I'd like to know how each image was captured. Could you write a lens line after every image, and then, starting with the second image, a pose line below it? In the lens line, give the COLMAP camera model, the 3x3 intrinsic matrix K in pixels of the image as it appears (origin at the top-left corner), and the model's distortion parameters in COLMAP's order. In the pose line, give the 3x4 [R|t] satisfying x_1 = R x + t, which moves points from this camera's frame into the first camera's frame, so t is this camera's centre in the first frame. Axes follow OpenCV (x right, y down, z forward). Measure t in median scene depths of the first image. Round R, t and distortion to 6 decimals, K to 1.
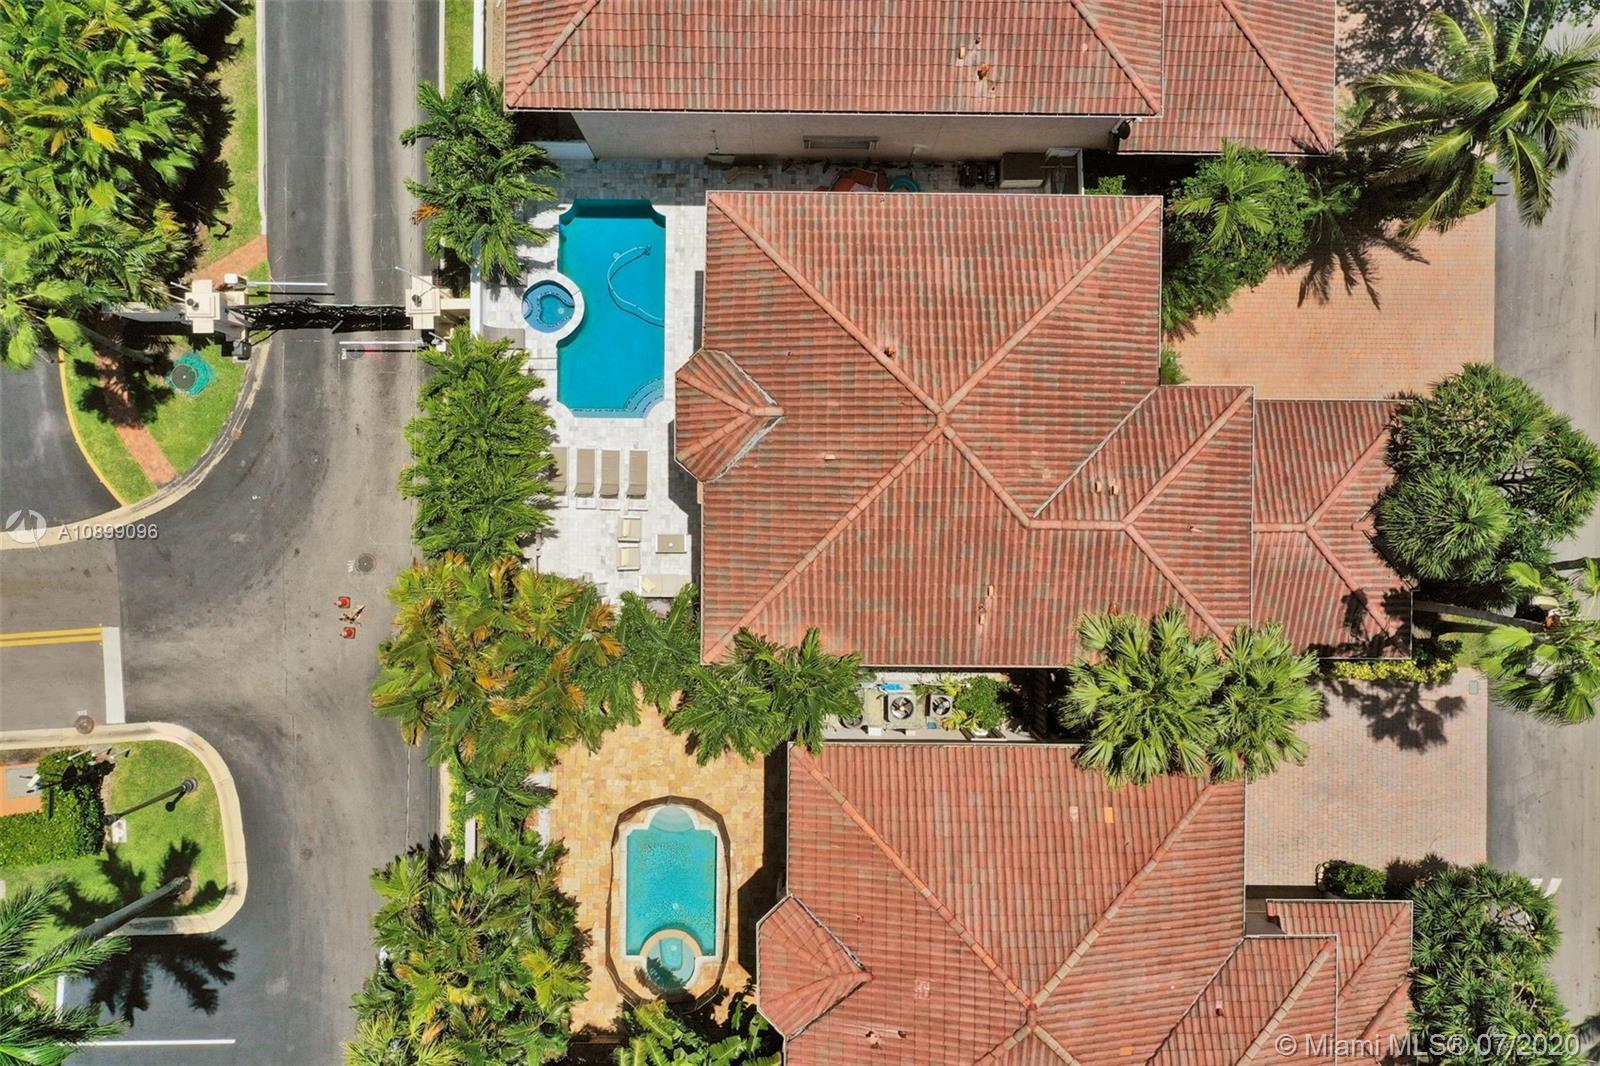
lens RADIAL K [[1263.6, 0, 798.7], [0, 1263.6, 536.0], [0, 0, 1]] dist [-0.003761, -0.007031]
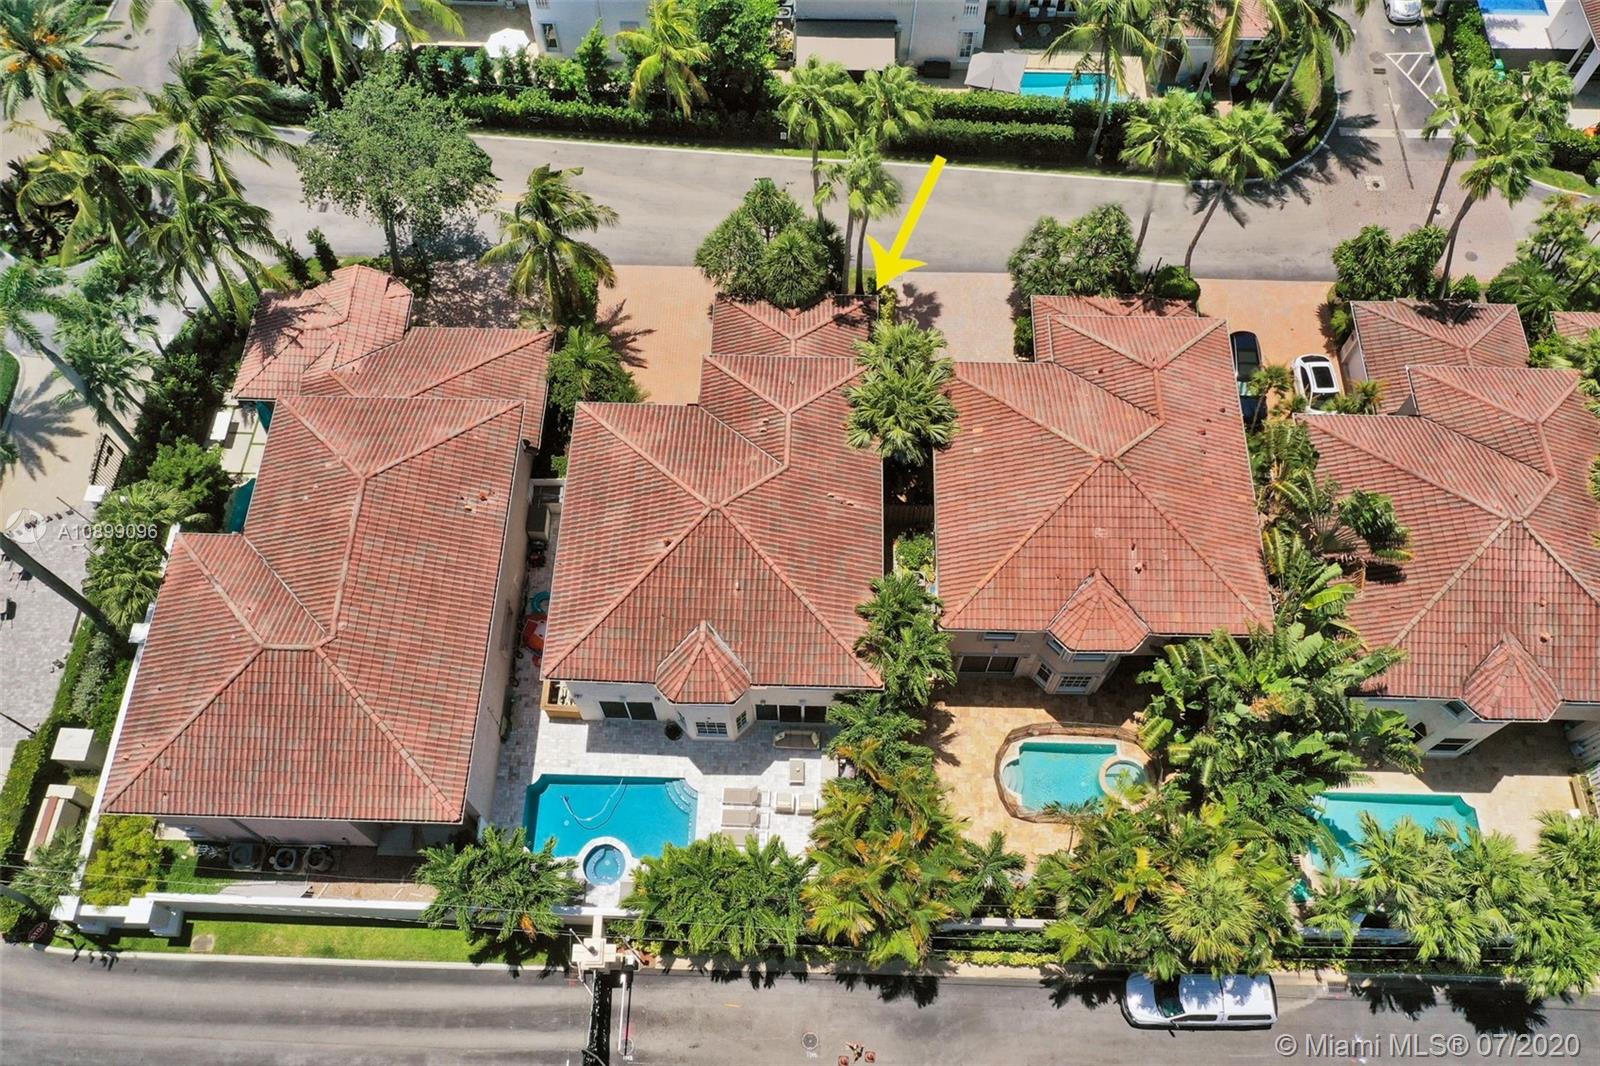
lens RADIAL K [[1263.6, 0, 797.8], [0, 1263.6, 531.8], [0, 0, 1]] dist [-0.003761, -0.007031]
pose [[0.017731, -0.886708, 0.461989, -0.520680], [0.999824, 0.012907, -0.013600, 0.022957], [0.006097, 0.462149, 0.886781, -0.273573]]
